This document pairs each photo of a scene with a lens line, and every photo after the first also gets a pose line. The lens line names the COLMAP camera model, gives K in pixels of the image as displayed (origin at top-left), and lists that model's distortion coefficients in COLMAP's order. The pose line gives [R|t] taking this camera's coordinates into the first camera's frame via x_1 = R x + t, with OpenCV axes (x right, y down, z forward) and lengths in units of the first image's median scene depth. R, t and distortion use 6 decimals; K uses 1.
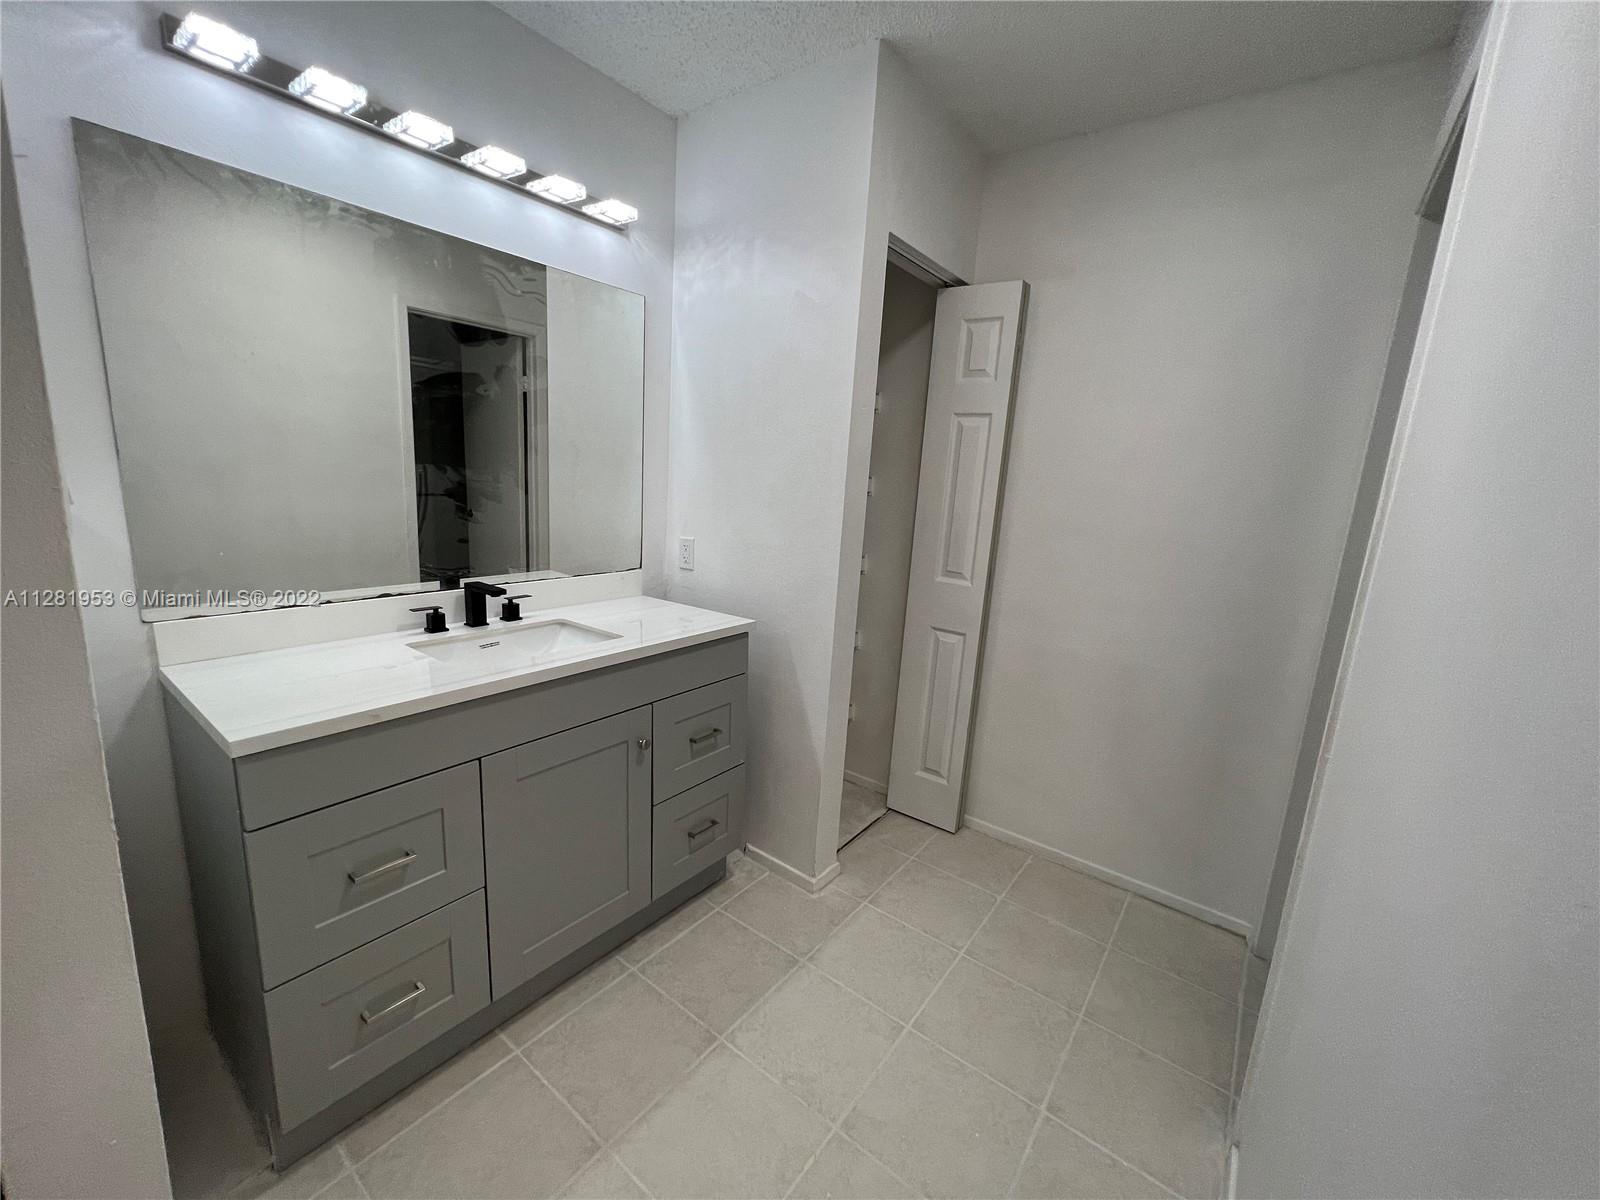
lens RADIAL K [[639.2, 0, 796.1], [0, 639.2, 597.1], [0, 0, 1]] dist [-0.001126, 0.000097]
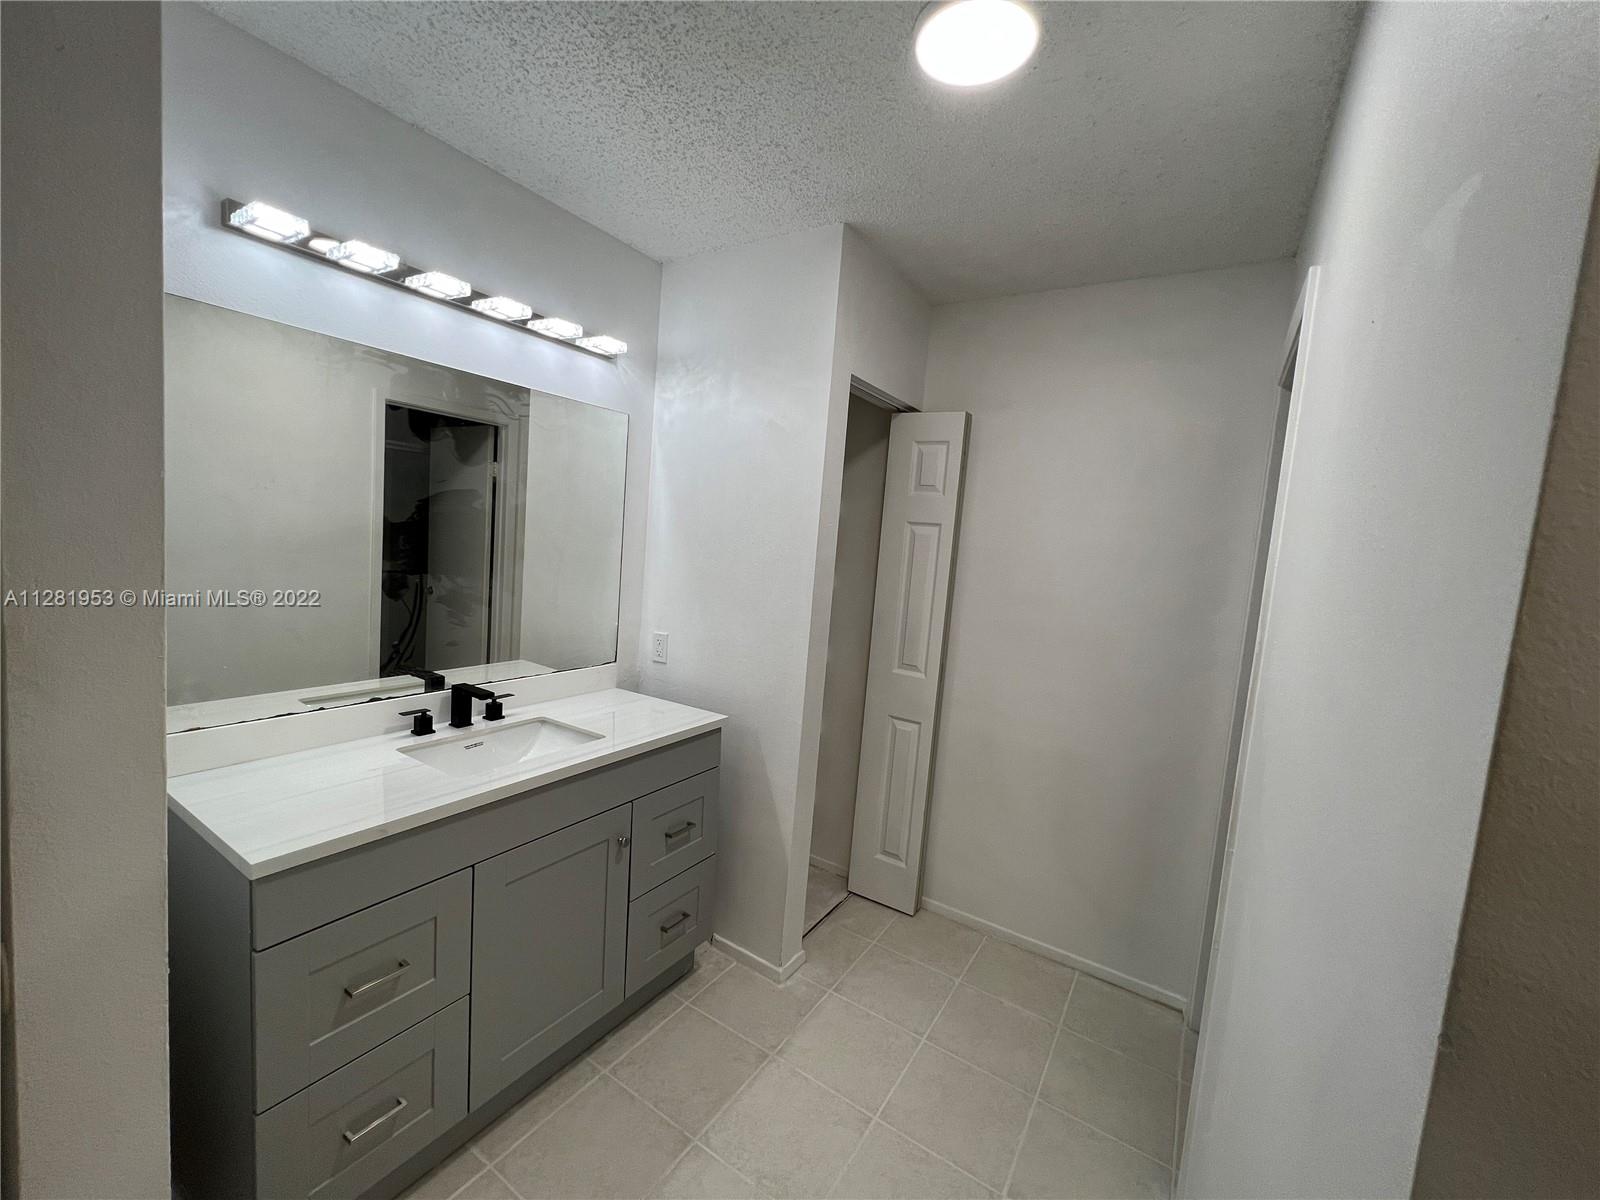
lens RADIAL K [[639.2, 0, 796.1], [0, 639.2, 597.1], [0, 0, 1]] dist [-0.001126, 0.000097]
pose [[0.996904, 0.009392, 0.078070, -0.036363], [-0.001796, 0.995302, -0.096798, -0.058857], [-0.078612, 0.096358, 0.992238, -0.086048]]
